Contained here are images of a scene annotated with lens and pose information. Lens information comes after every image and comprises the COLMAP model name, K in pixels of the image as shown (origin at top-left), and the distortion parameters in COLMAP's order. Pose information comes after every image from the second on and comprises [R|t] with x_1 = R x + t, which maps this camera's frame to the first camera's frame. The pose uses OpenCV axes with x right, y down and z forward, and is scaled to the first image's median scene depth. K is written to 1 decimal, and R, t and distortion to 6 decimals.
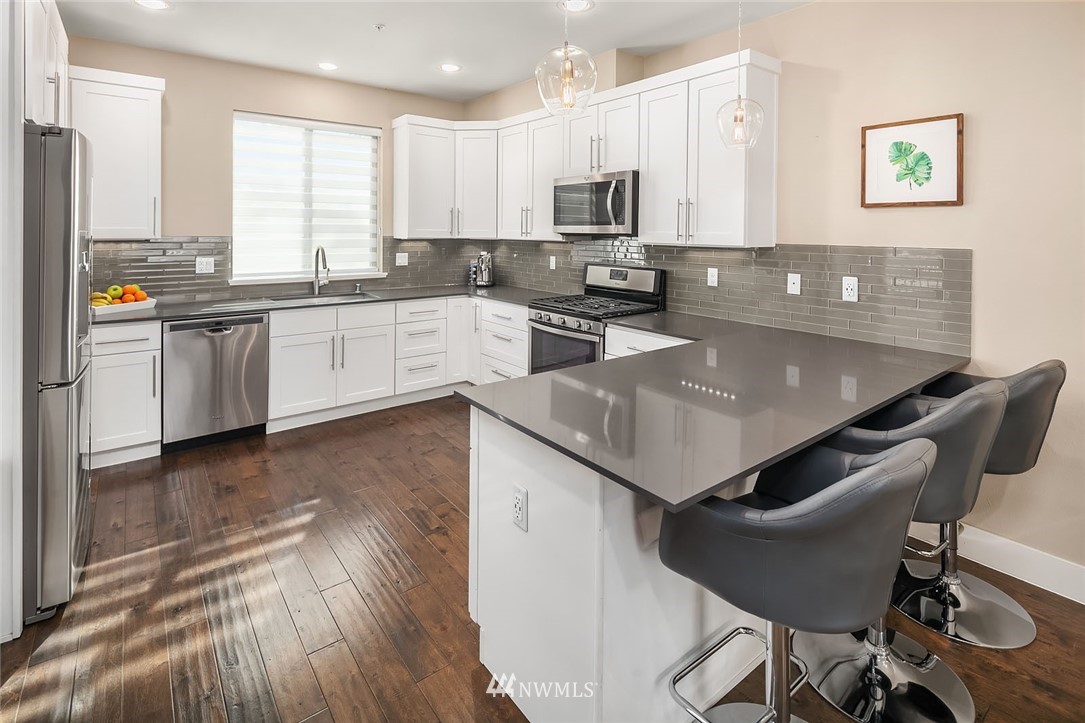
lens RADIAL K [[527.7, 0, 526.6], [0, 527.7, 231.4], [0, 0, 1]] dist [0.002848, -0.002746]
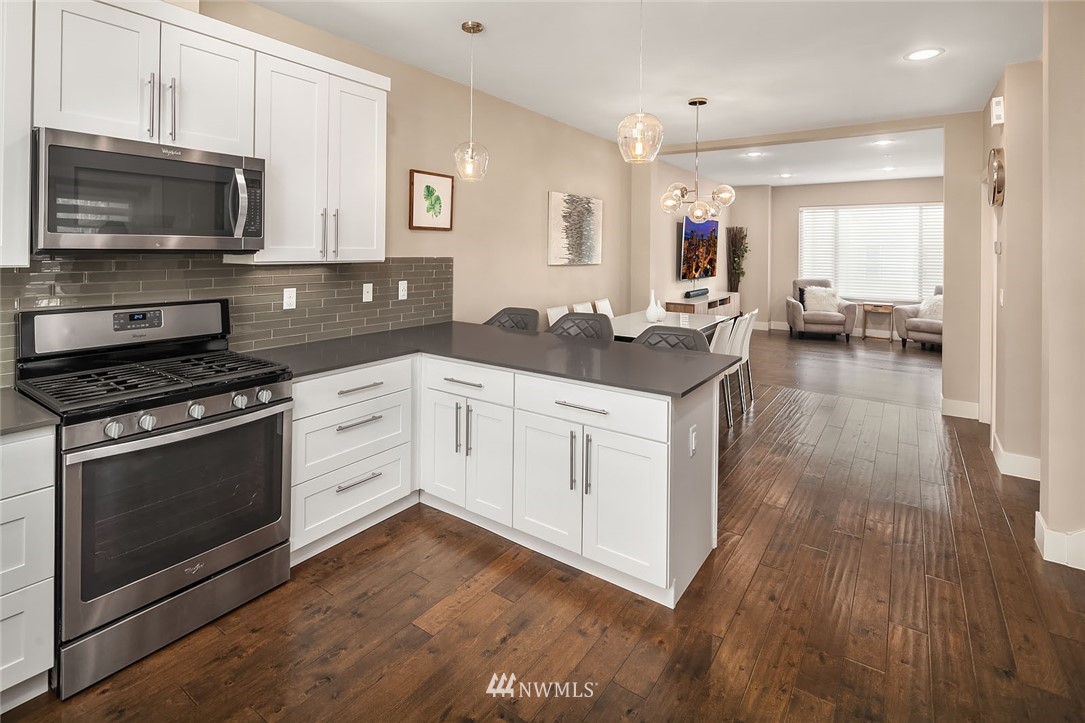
lens RADIAL K [[527.7, 0, 537.0], [0, 527.7, 248.2], [0, 0, 1]] dist [0.002848, -0.002746]
pose [[-0.309902, -0.008121, 0.950734, -0.494574], [-0.009196, 0.999942, 0.005544, -0.004037], [-0.950724, -0.007025, -0.309959, 0.734717]]
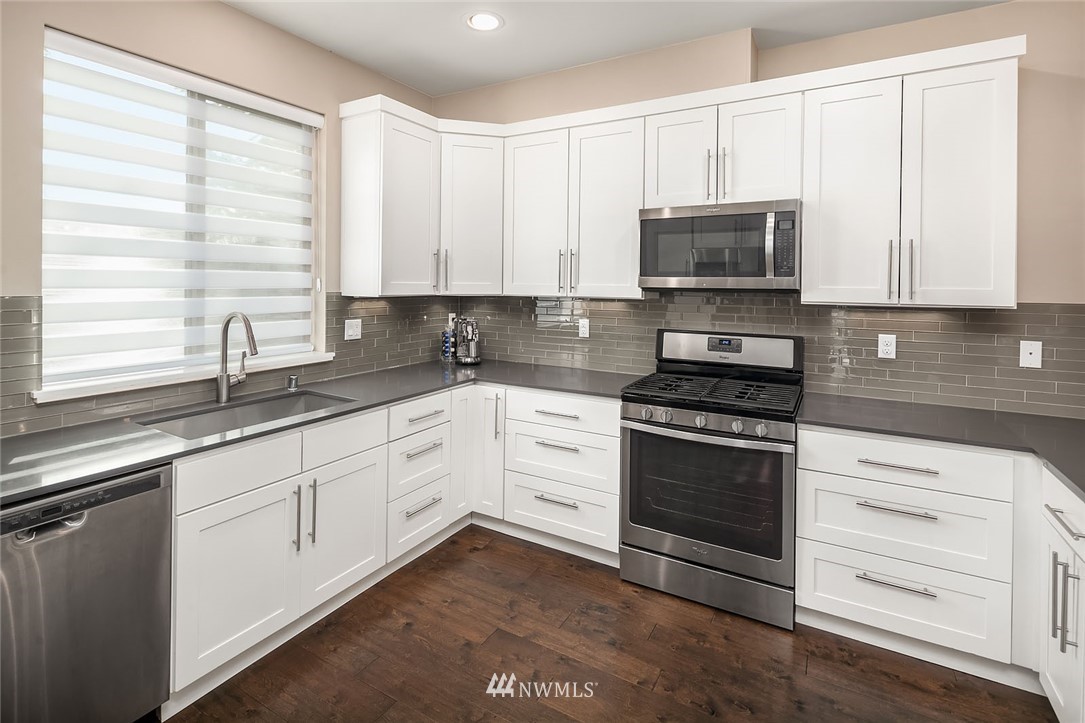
lens RADIAL K [[527.7, 0, 525.8], [0, 527.7, 282.7], [0, 0, 1]] dist [0.002848, -0.002746]
pose [[0.925584, 0.001508, 0.378540, -0.342124], [-0.001510, 0.999999, -0.000290, -0.002901], [-0.378540, -0.000303, 0.925585, 0.413454]]
